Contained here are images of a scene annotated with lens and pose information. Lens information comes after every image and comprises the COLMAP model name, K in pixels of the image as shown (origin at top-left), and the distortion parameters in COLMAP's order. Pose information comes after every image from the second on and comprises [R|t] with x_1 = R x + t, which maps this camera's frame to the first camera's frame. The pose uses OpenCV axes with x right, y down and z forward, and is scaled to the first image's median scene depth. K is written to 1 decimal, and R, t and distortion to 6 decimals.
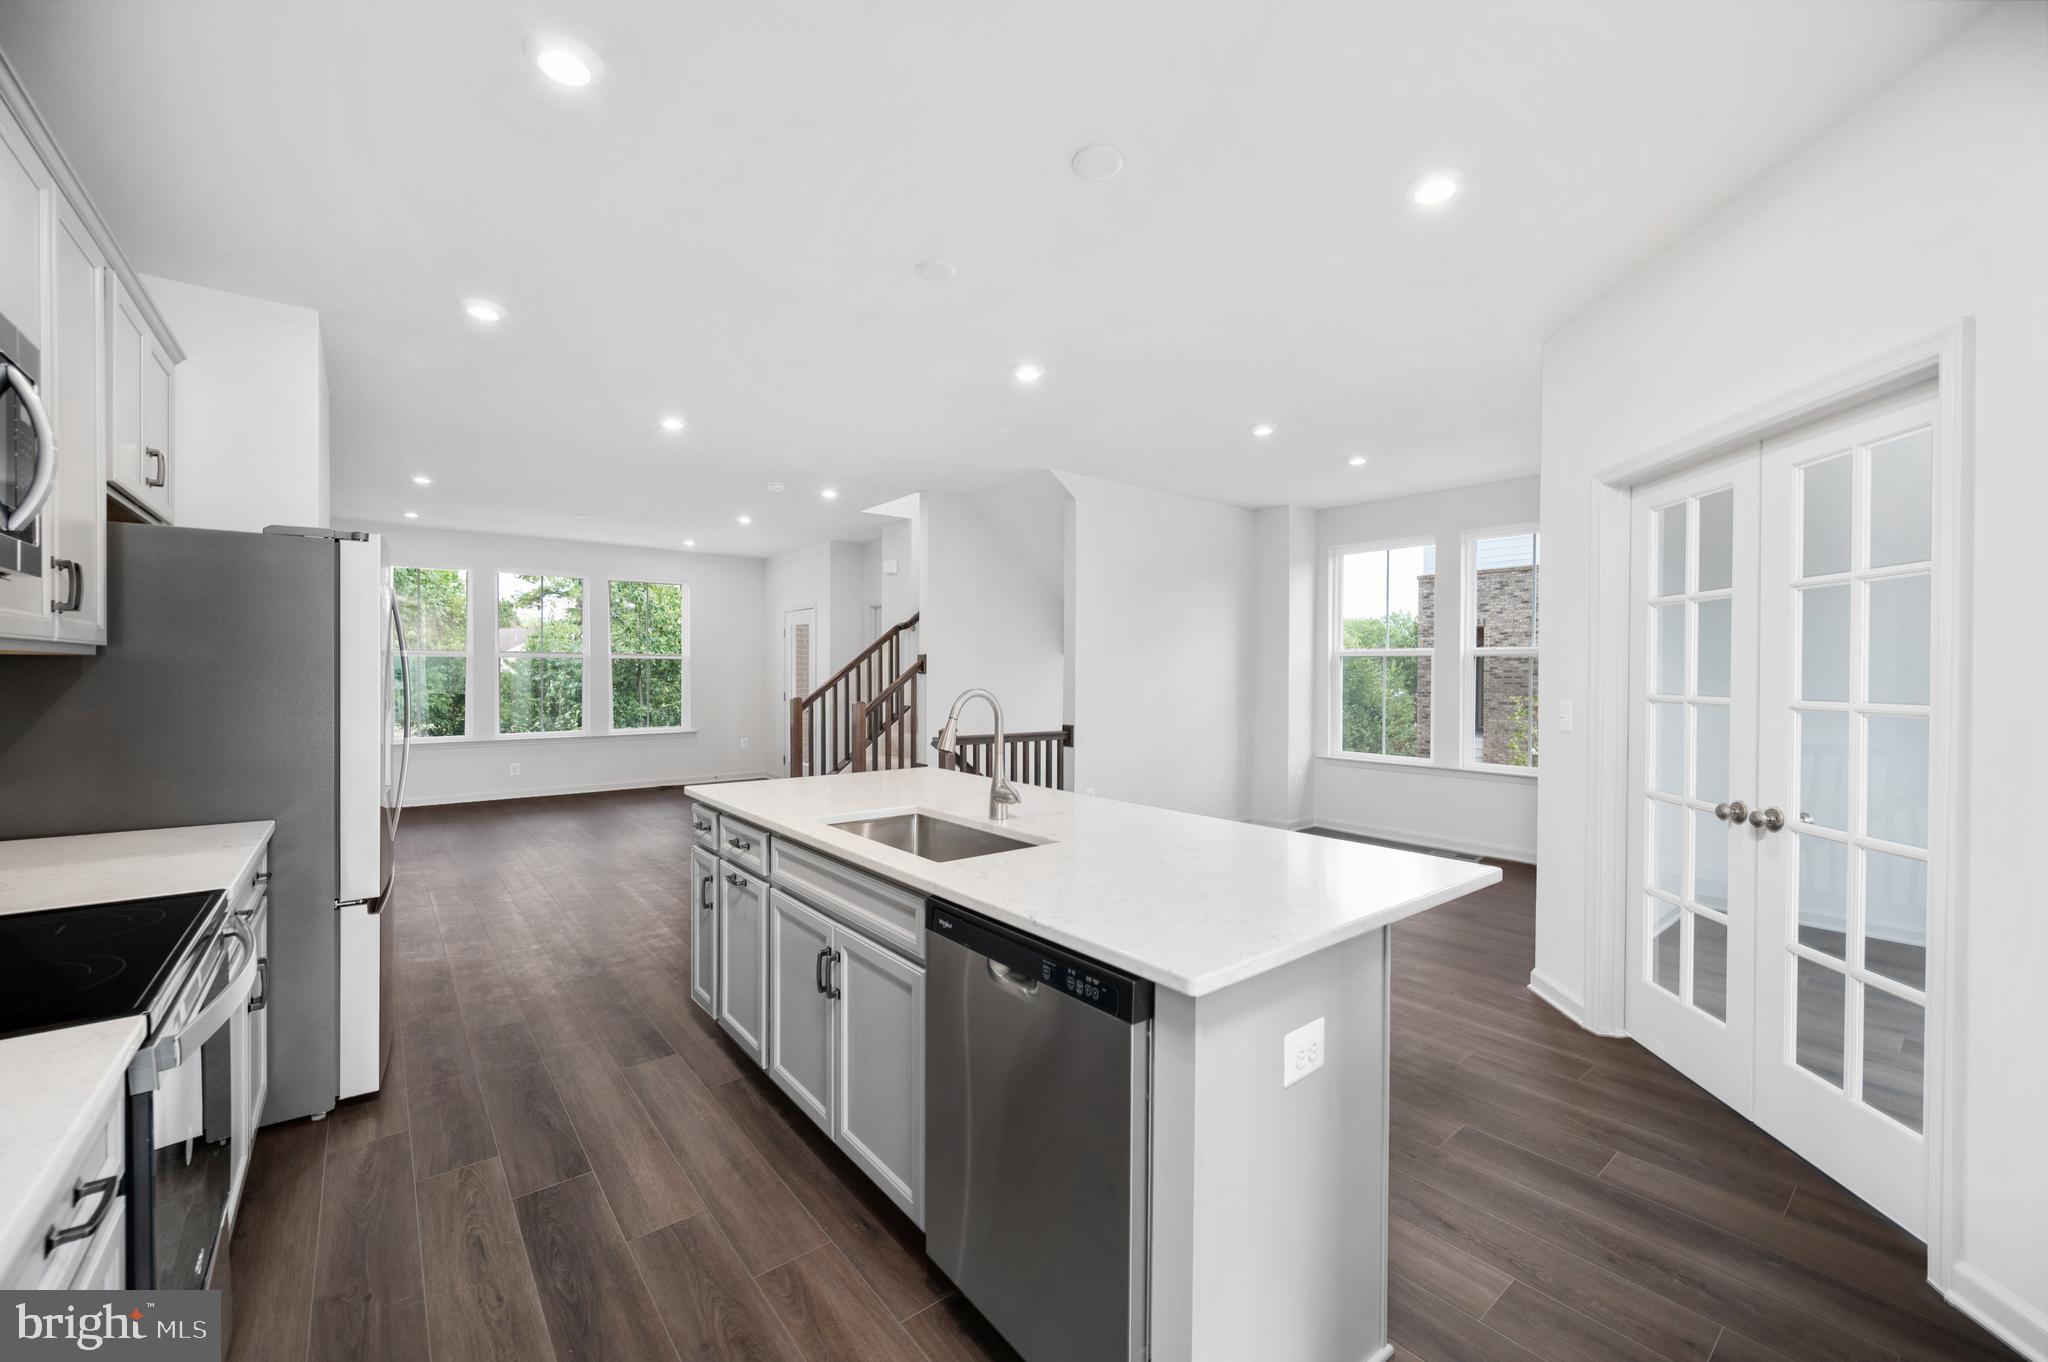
lens RADIAL K [[809.4, 0, 1035.1], [0, 809.4, 677.8], [0, 0, 1]] dist [-0.000633, -0.000154]
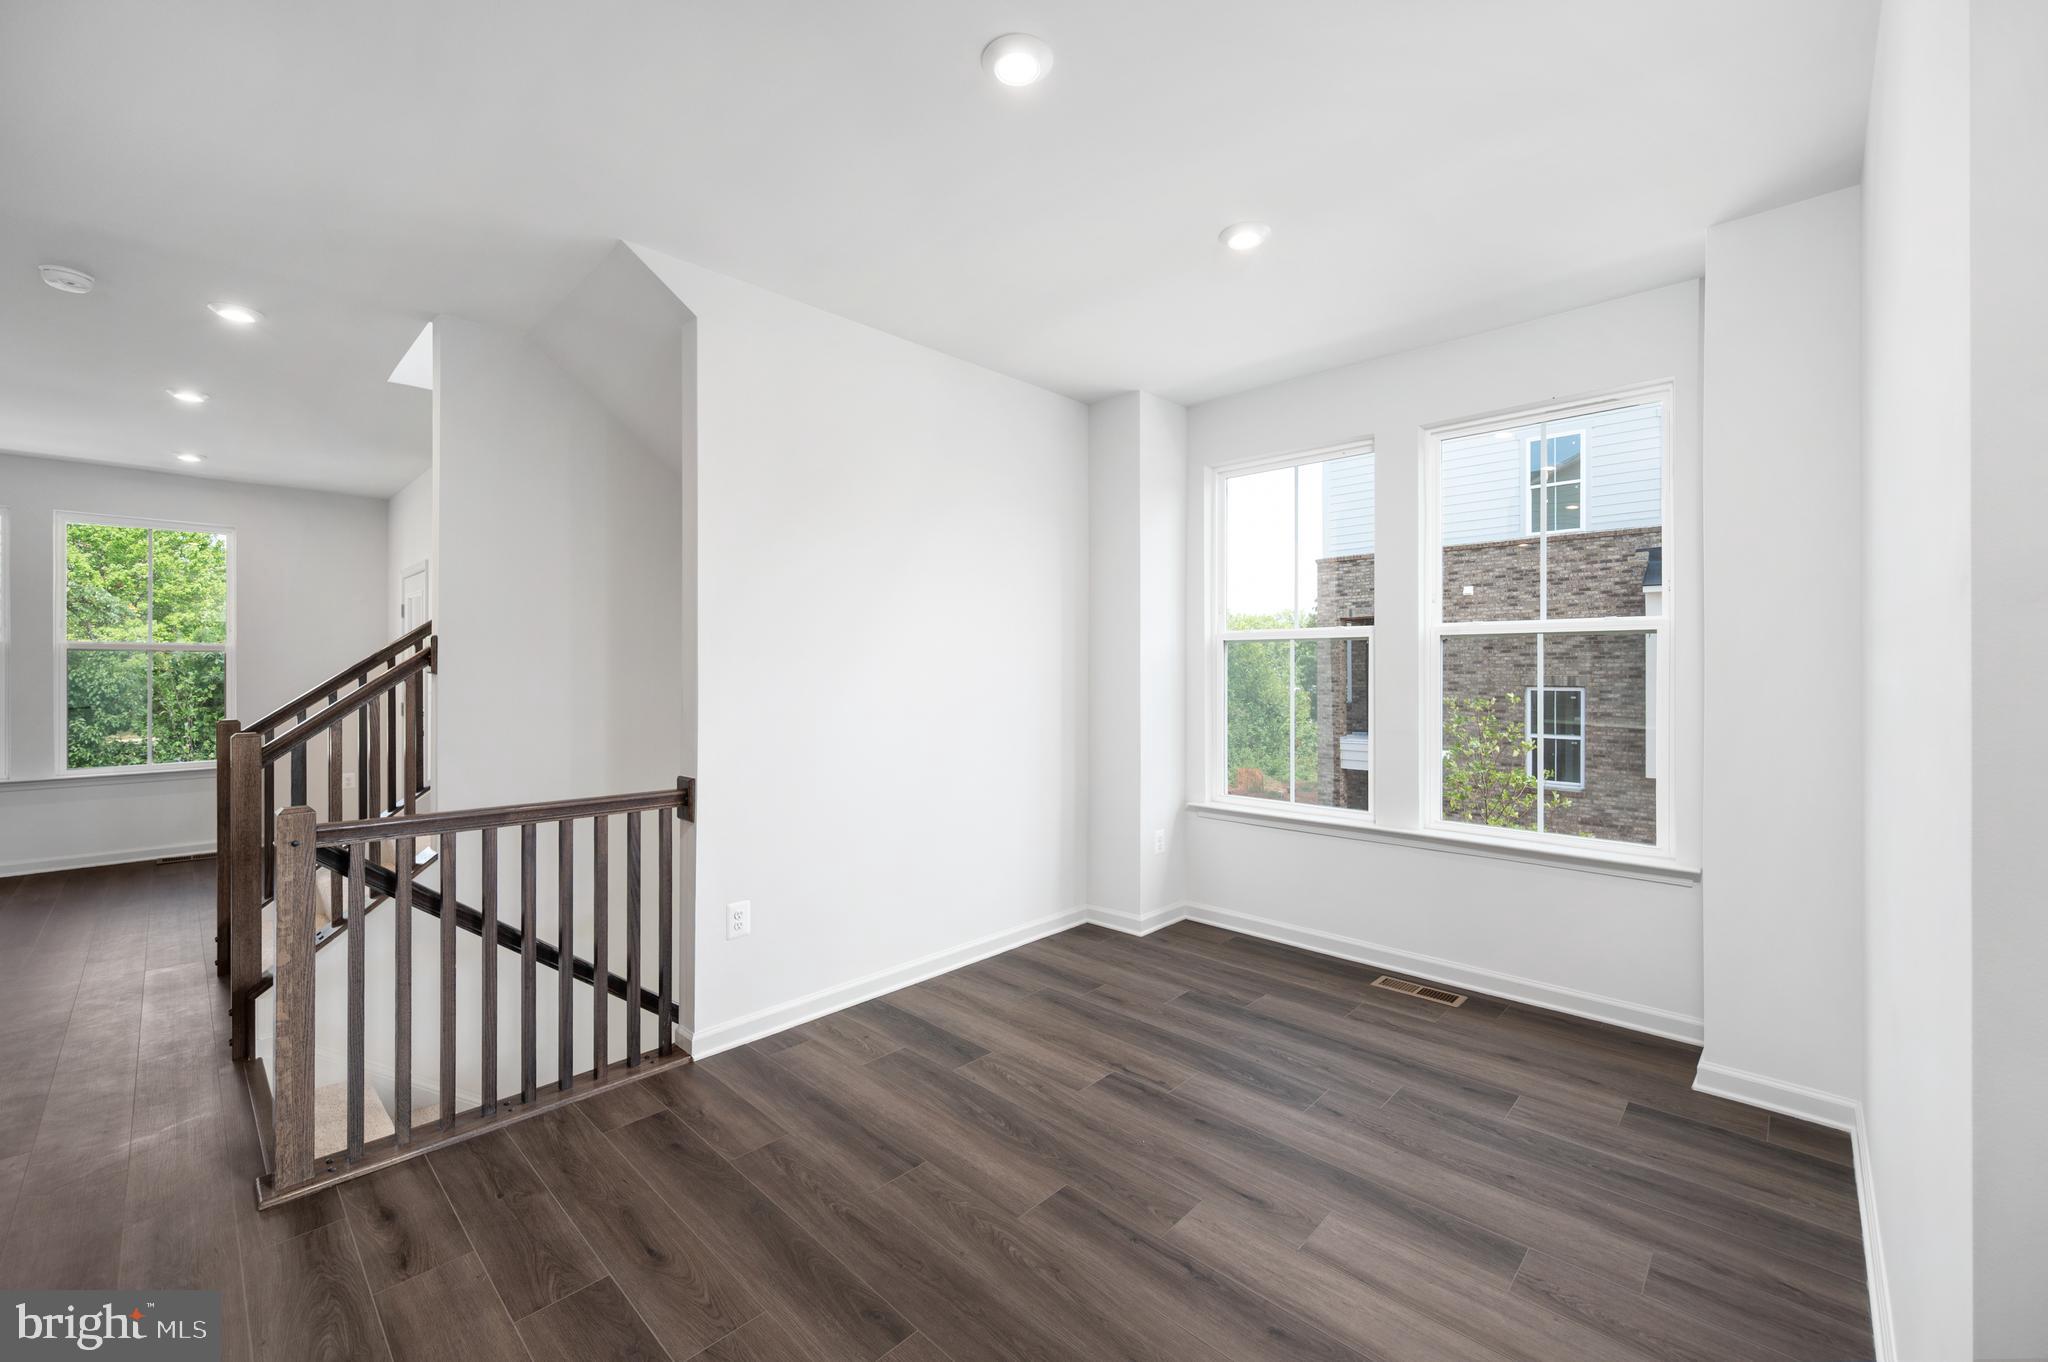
lens RADIAL K [[809.4, 0, 1040.5], [0, 809.4, 670.3], [0, 0, 1]] dist [-0.000633, -0.000154]
pose [[0.992559, -0.004822, 0.121669, 0.169390], [0.005460, 0.999973, -0.004914, -0.003387], [-0.121642, 0.005542, 0.992559, 0.419870]]
